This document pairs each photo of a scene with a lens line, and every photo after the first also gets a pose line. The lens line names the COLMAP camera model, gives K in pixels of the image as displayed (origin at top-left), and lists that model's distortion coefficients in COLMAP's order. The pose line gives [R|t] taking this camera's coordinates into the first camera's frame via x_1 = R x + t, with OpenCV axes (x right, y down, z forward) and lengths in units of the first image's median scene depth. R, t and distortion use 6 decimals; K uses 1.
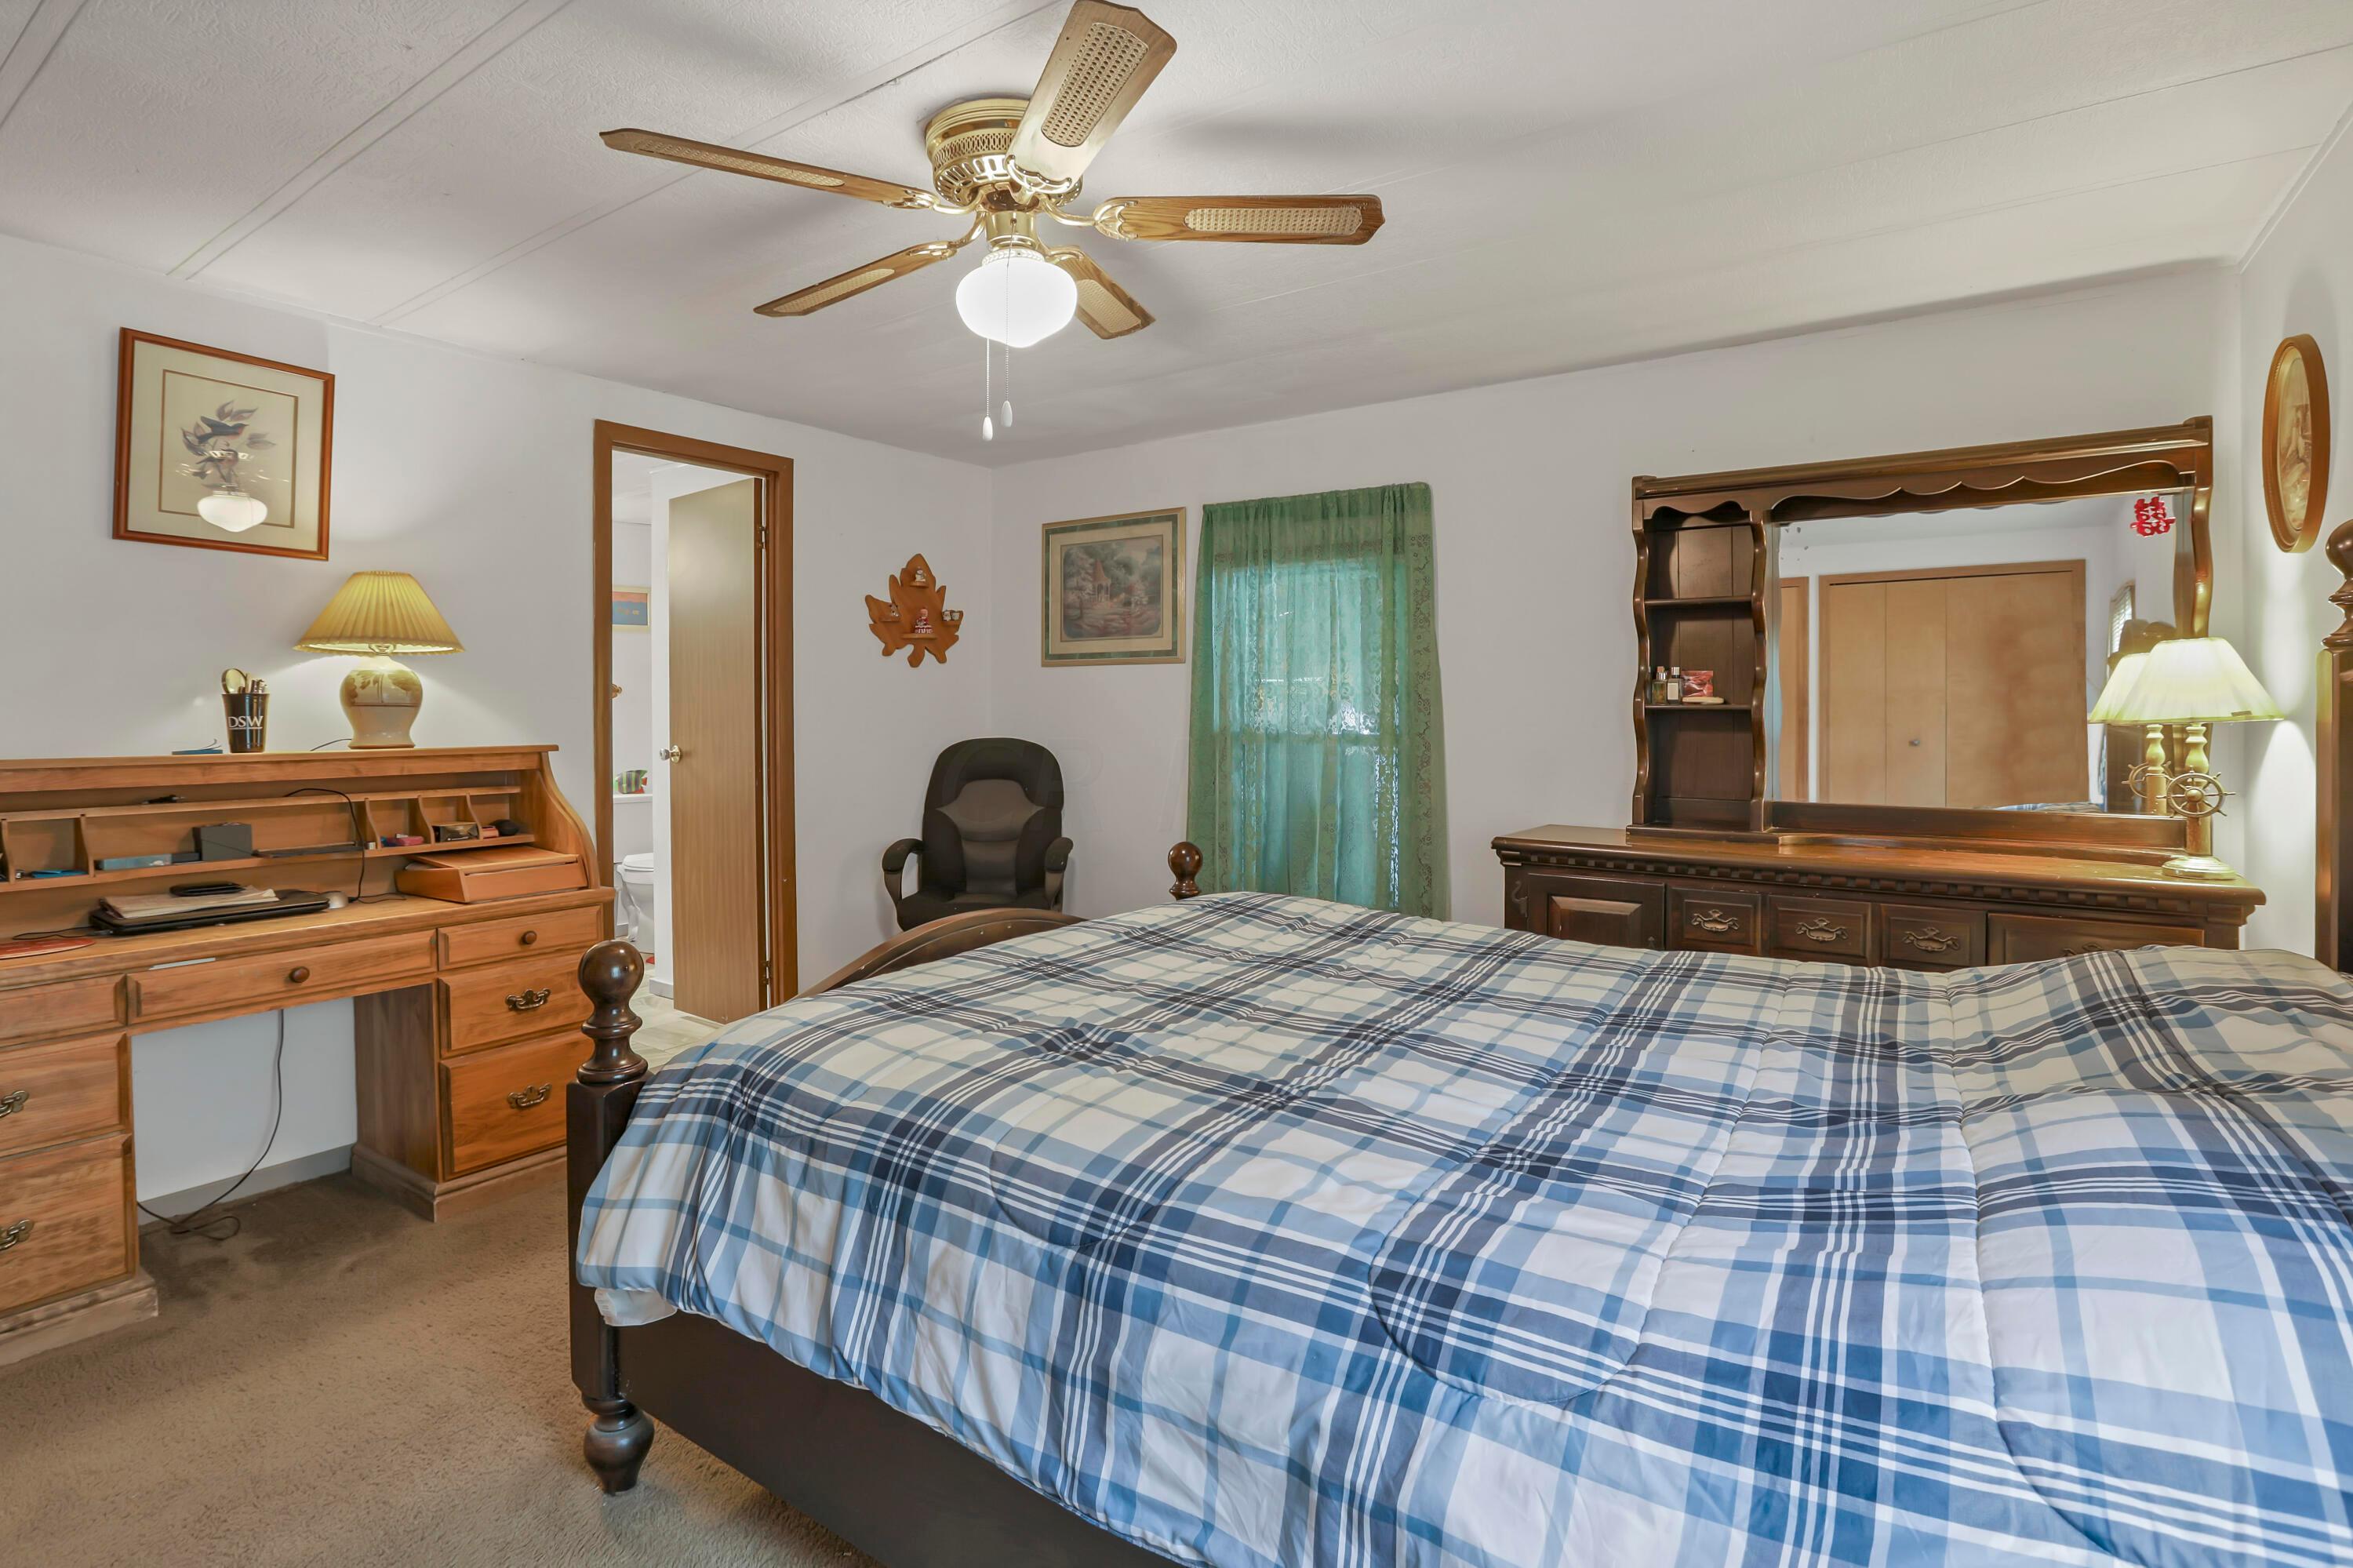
lens RADIAL K [[1108.9, 0, 1173.6], [0, 1108.9, 699.3], [0, 0, 1]] dist [-0.034890, 0.000188]
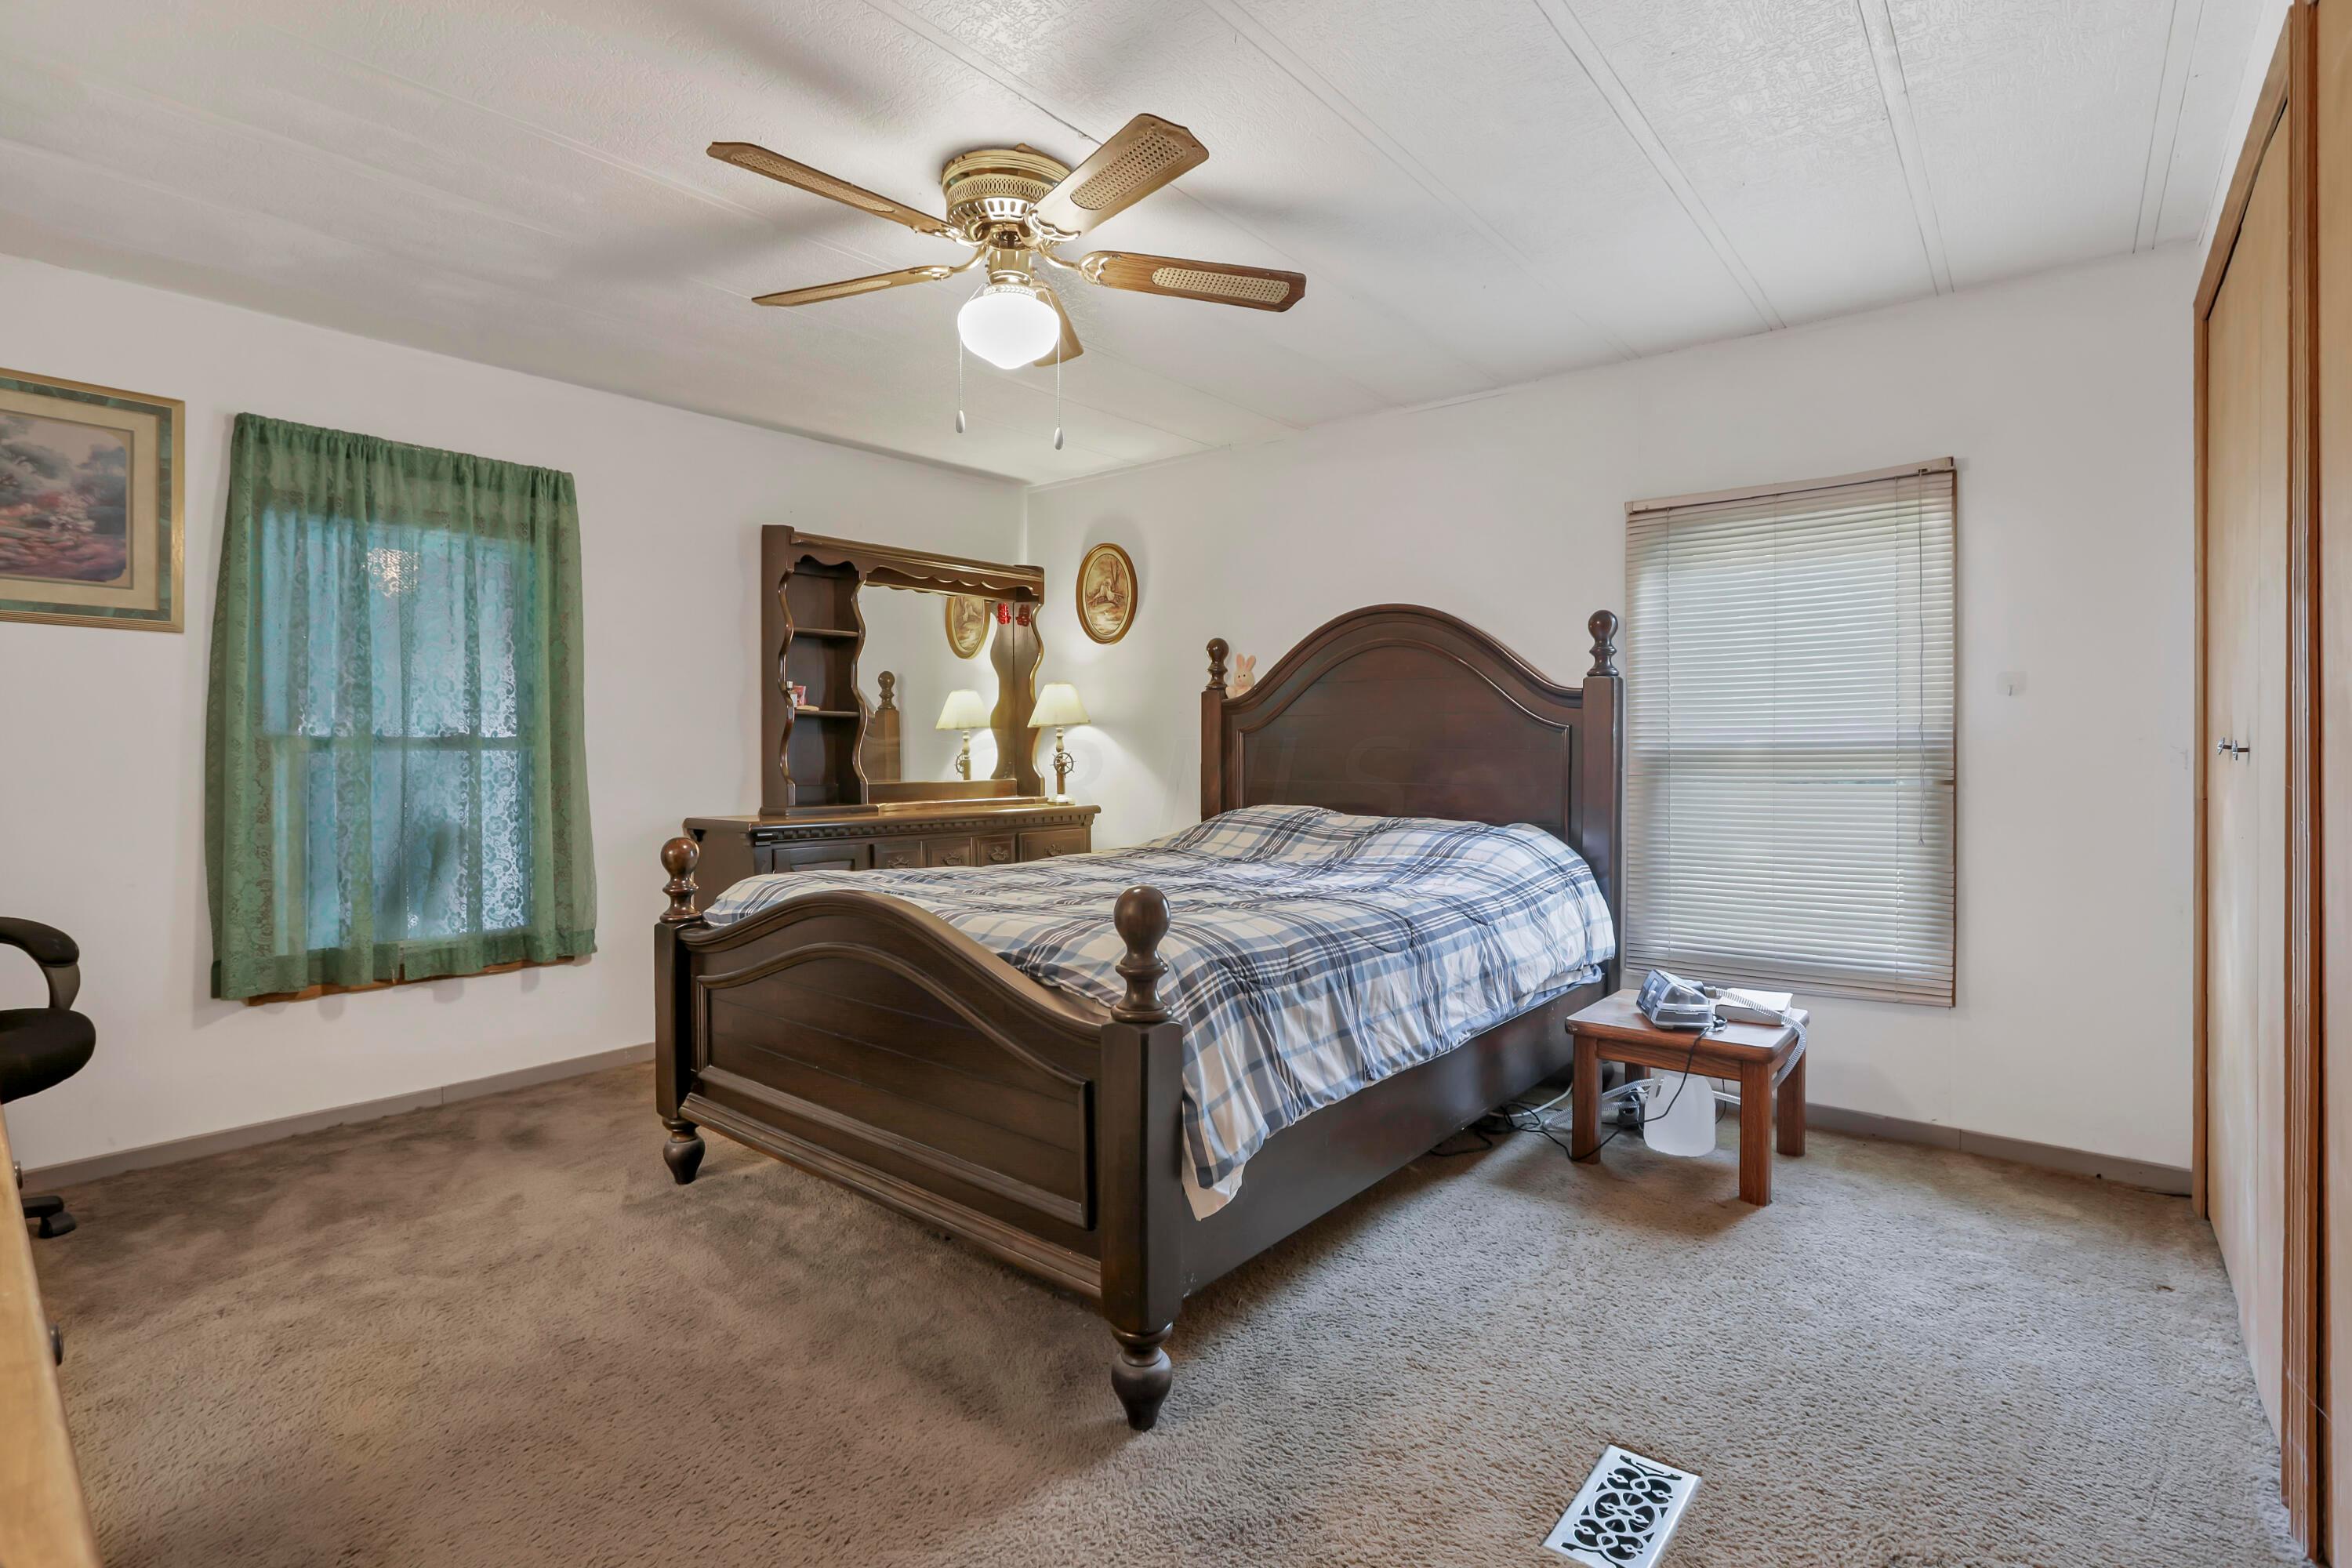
lens RADIAL K [[1135.1, 0, 1188.9], [0, 1135.1, 745.4], [0, 0, 1]] dist [-0.040251, 0.012558]
pose [[0.078136, 0.003123, 0.996938, -0.800200], [-0.003078, 0.999991, -0.002891, 0.046503], [-0.996938, -0.002842, 0.078145, 0.446184]]
